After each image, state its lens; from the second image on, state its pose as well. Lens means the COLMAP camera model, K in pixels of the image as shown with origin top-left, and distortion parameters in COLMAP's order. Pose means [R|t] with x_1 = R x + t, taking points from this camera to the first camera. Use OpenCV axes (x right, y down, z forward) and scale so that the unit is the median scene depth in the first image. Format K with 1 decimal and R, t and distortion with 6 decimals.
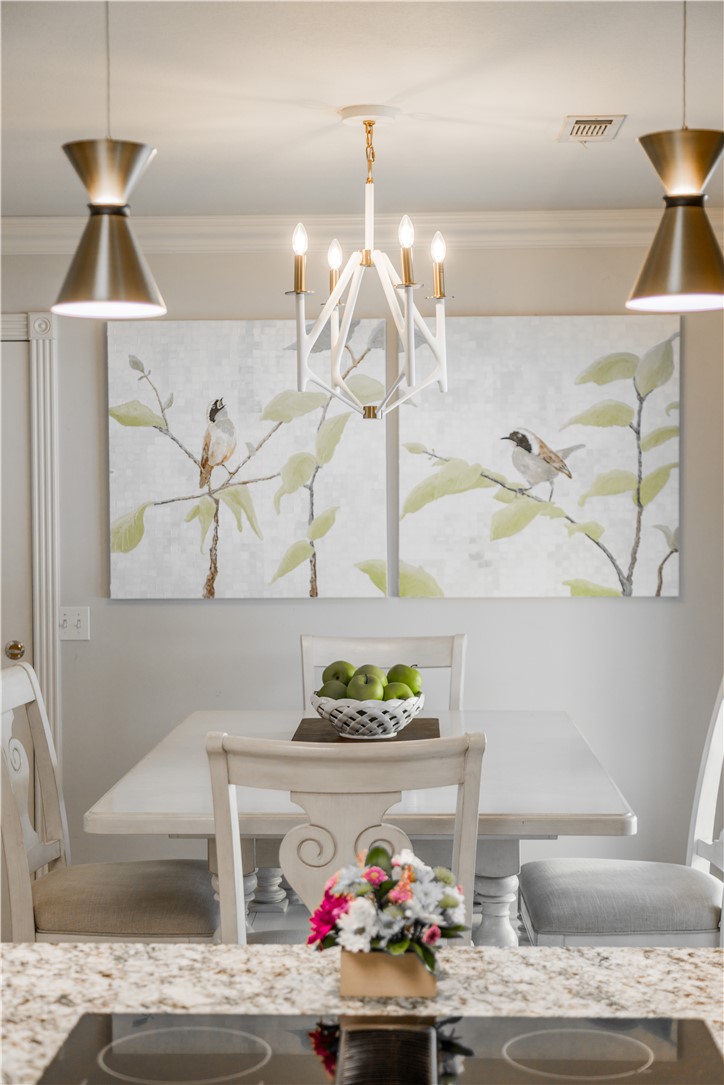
lens RADIAL K [[1671.7, 0, 363.1], [0, 1671.7, 543.0], [0, 0, 1]] dist [0.027041, 0.000000]
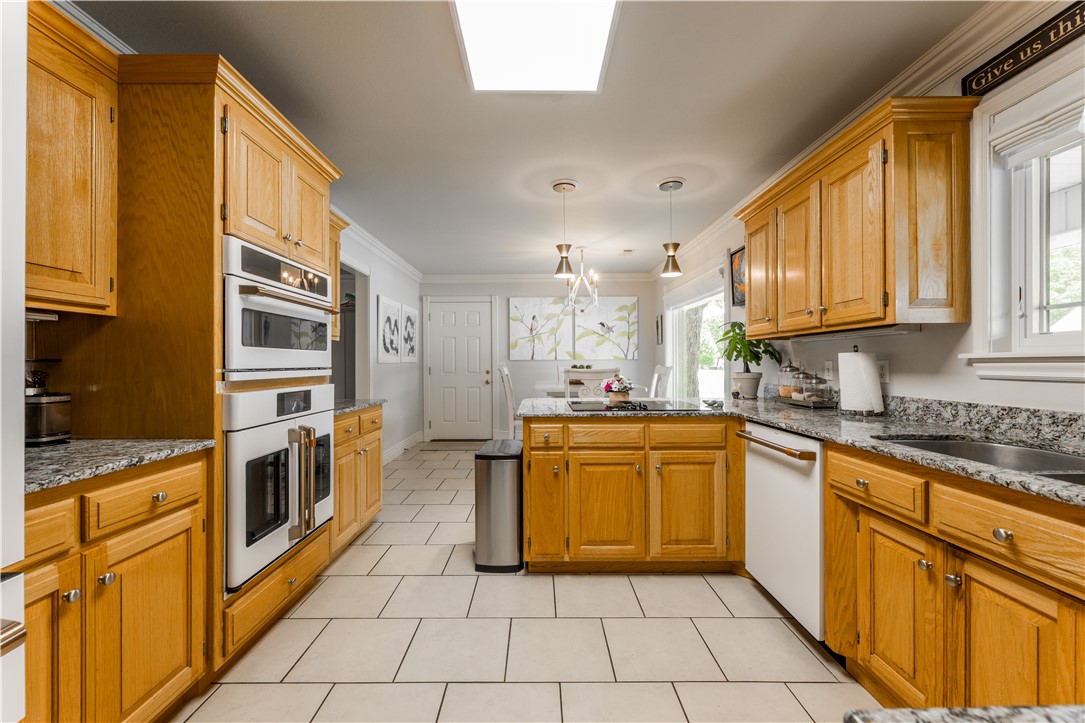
lens RADIAL K [[440.6, 0, 536.7], [0, 440.6, 360.6], [0, 0, 1]] dist [0.000992, -0.001193]
pose [[0.999484, -0.000656, 0.032115, -0.119054], [0.001727, 0.999443, -0.033321, 0.074570], [-0.032075, 0.033359, 0.998929, -0.167344]]
